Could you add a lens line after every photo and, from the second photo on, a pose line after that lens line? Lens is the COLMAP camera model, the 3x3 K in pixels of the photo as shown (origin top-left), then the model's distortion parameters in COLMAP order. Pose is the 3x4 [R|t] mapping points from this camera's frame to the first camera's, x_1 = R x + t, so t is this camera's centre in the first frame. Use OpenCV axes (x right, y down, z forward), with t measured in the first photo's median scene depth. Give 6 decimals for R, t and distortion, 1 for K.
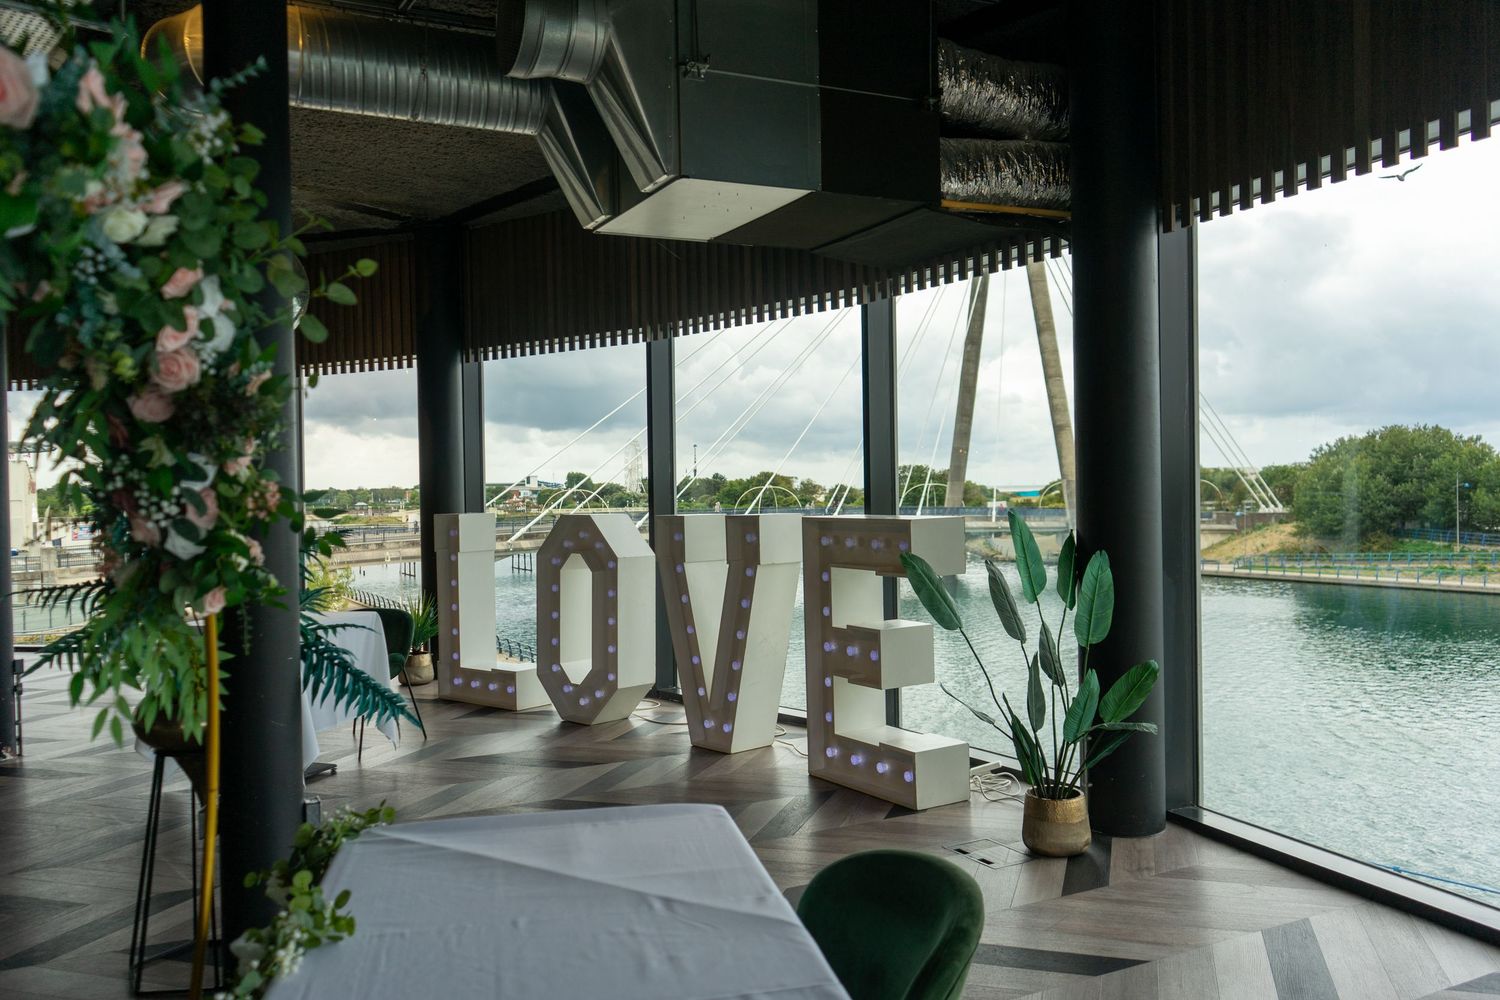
lens RADIAL K [[1197.5, 0, 750.0], [0, 1197.5, 500.0], [0, 0, 1]] dist [-0.007585, -0.000341]
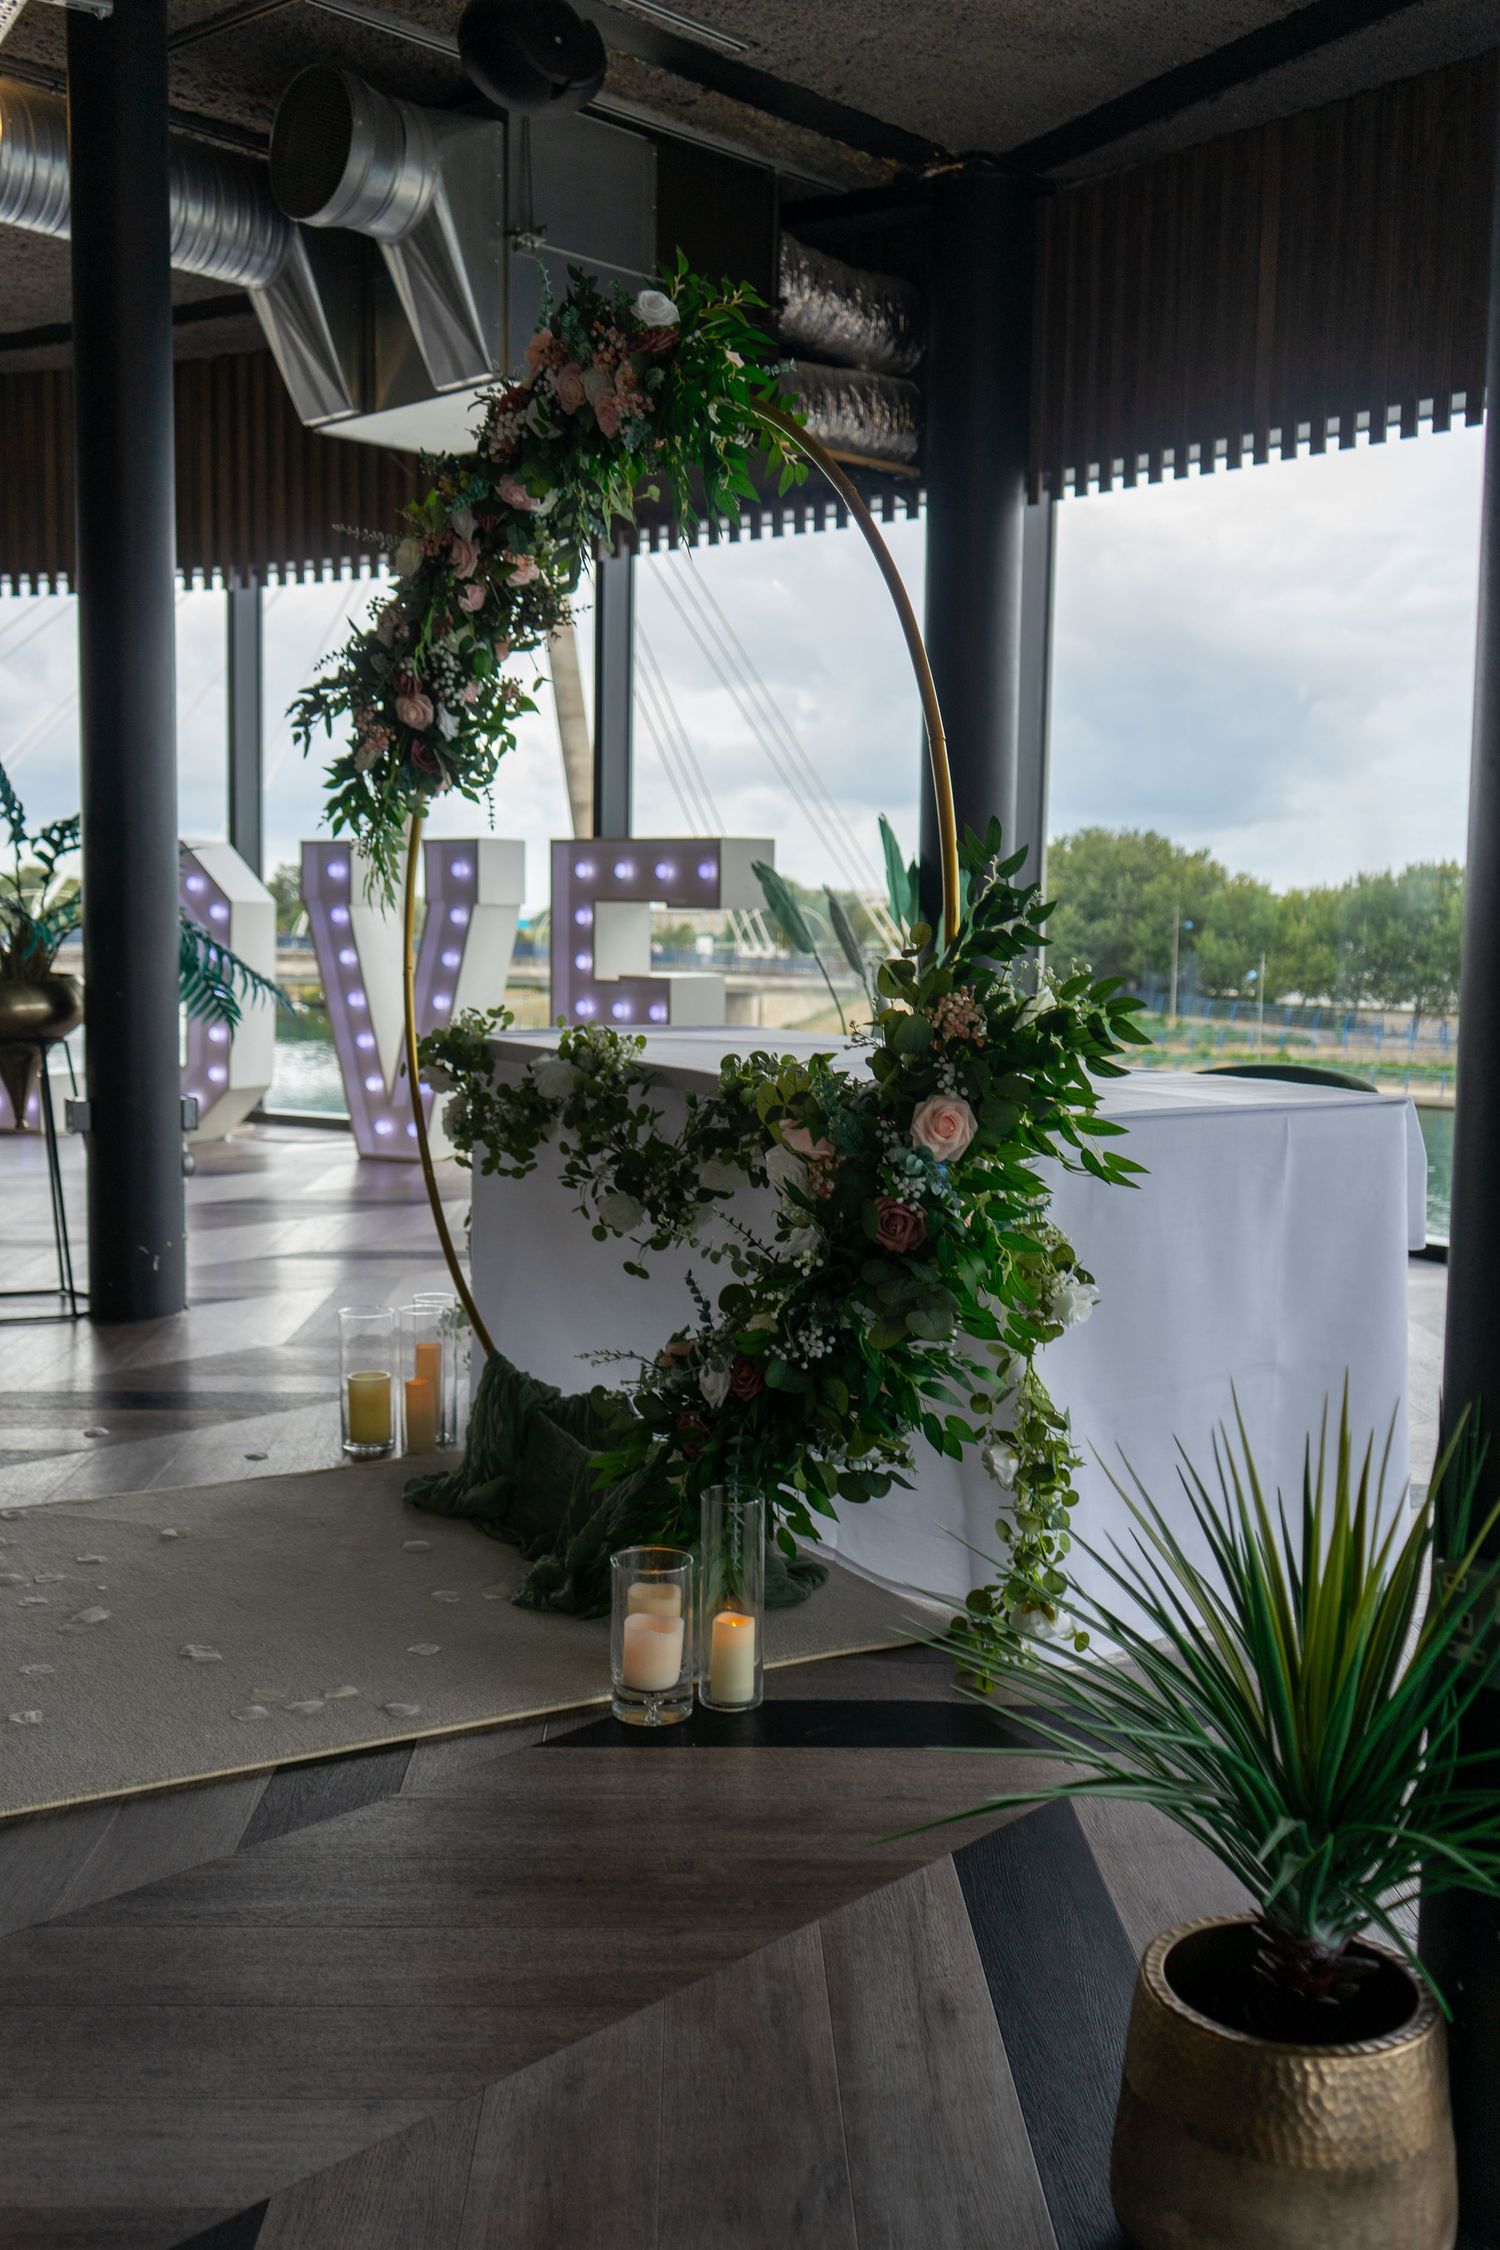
lens RADIAL K [[2152.6, 0, 750.0], [0, 2152.6, 1125.0], [0, 0, 1]] dist [0.005462, 0.003035]
pose [[0.940605, -0.003566, 0.339485, -0.342547], [-0.025911, 0.996274, 0.082255, 0.090750], [-0.338513, -0.086165, 0.937008, -0.388704]]
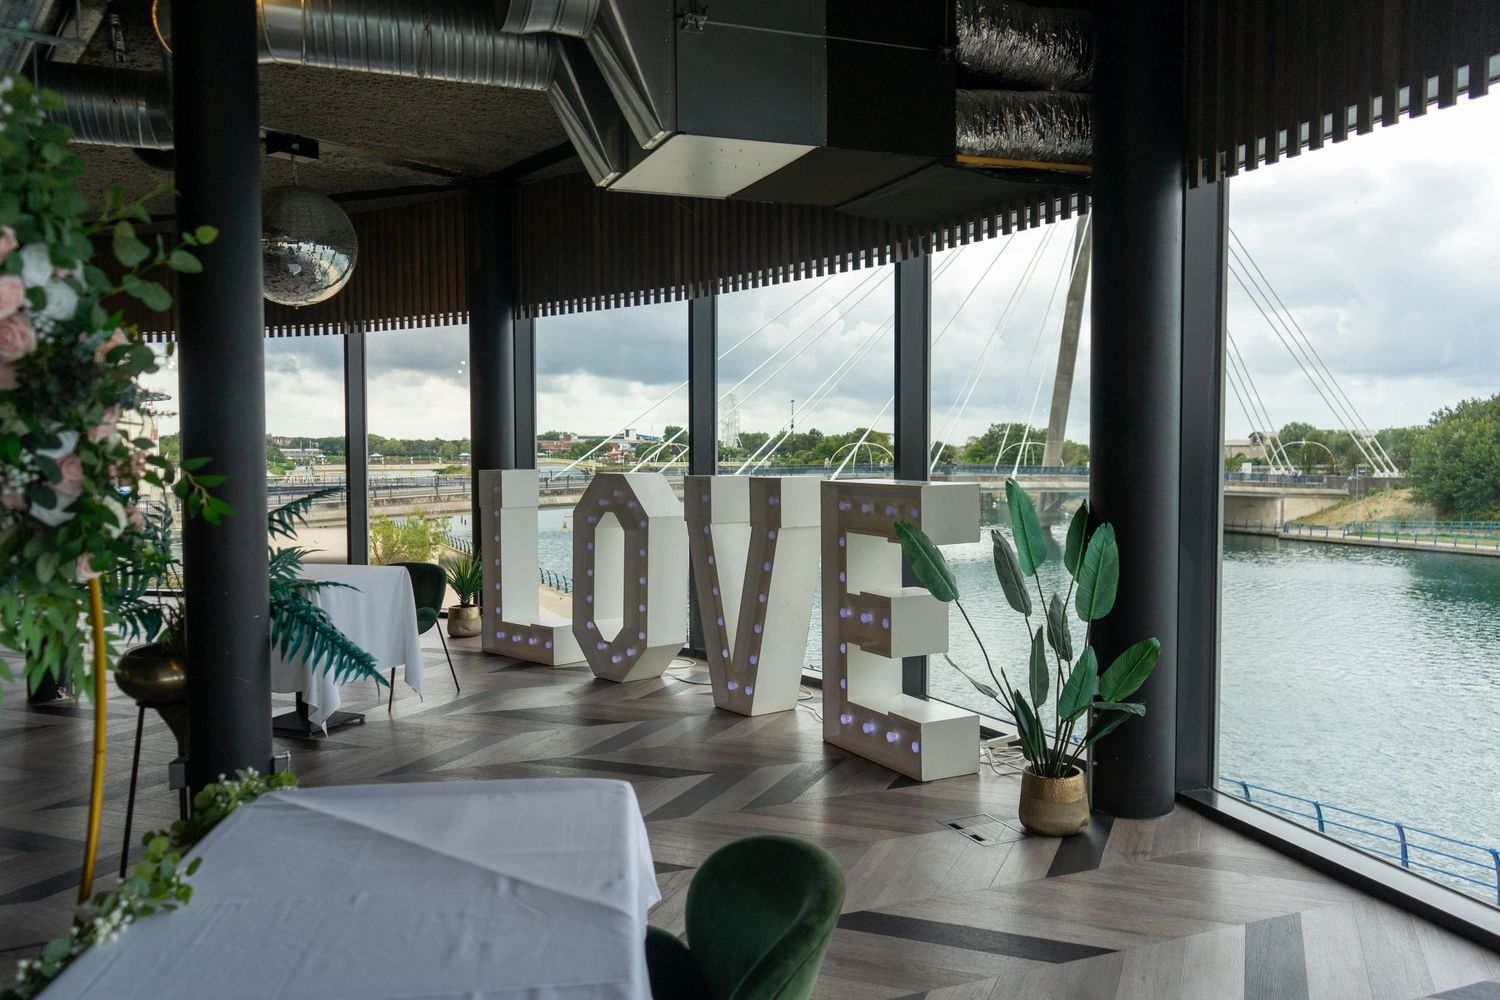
lens RADIAL K [[1196.0, 0, 750.0], [0, 1196.0, 500.0], [0, 0, 1]] dist [-0.008090, 0.000045]
pose [[0.996515, 0.017719, -0.081504, 0.074633], [-0.014662, 0.999172, 0.037957, -0.007193], [0.082109, -0.036629, 0.995950, 0.018483]]
